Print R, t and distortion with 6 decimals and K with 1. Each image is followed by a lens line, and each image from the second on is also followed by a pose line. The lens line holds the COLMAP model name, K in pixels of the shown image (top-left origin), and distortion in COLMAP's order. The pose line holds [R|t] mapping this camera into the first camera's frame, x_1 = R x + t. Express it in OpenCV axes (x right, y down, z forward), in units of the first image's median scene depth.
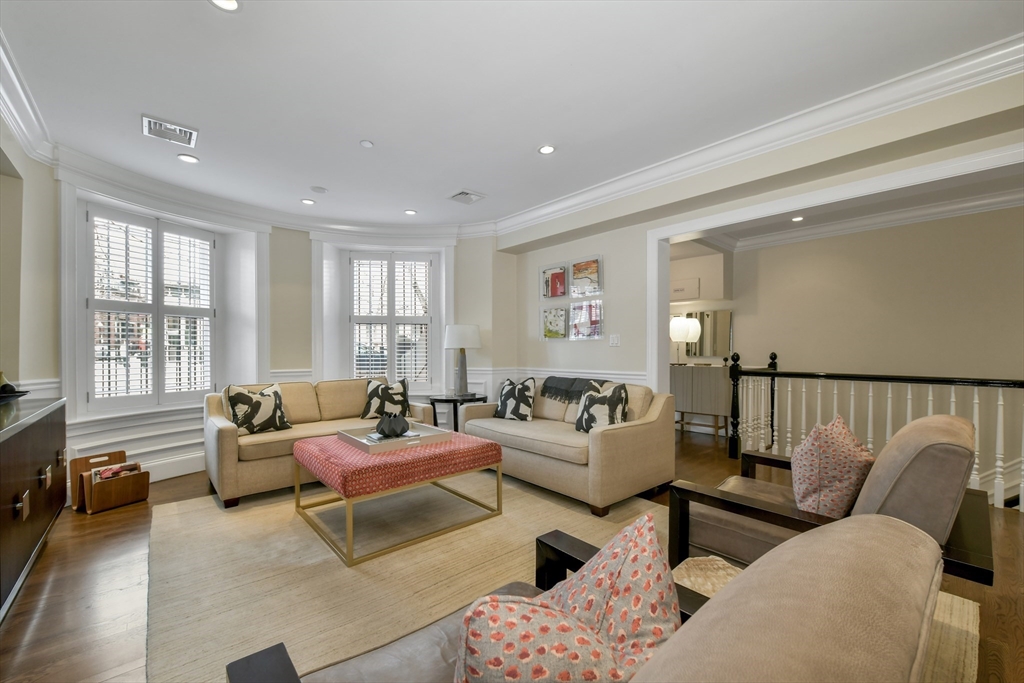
lens RADIAL K [[410.3, 0, 516.0], [0, 410.3, 353.3], [0, 0, 1]] dist [-0.011001, -0.001006]
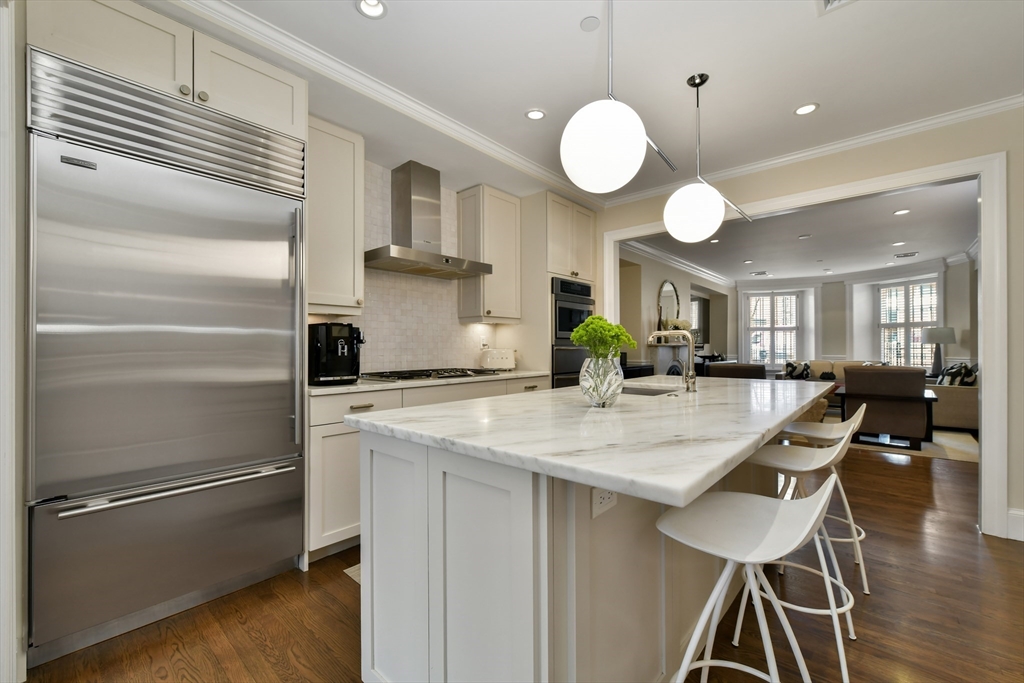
lens RADIAL K [[421.2, 0, 505.1], [0, 421.2, 346.5], [0, 0, 1]] dist [-0.008035, -0.002023]
pose [[0.103293, -0.003054, -0.994646, 1.591371], [-0.004087, 0.999986, -0.003495, 0.013681], [0.994643, 0.004427, 0.103279, -0.933477]]
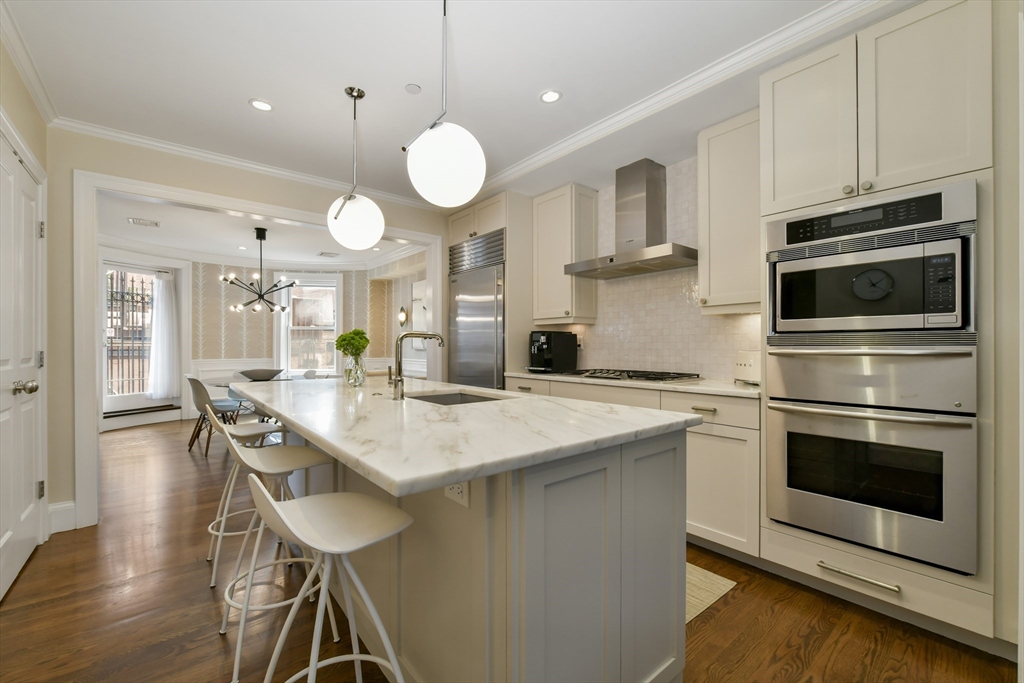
lens RADIAL K [[421.2, 0, 514.3], [0, 421.2, 347.7], [0, 0, 1]] dist [-0.008035, -0.002023]
pose [[-0.999473, -0.001155, 0.032437, 0.917374], [-0.000852, 0.999956, 0.009345, 0.004605], [-0.032446, 0.009313, -0.999430, -0.138395]]
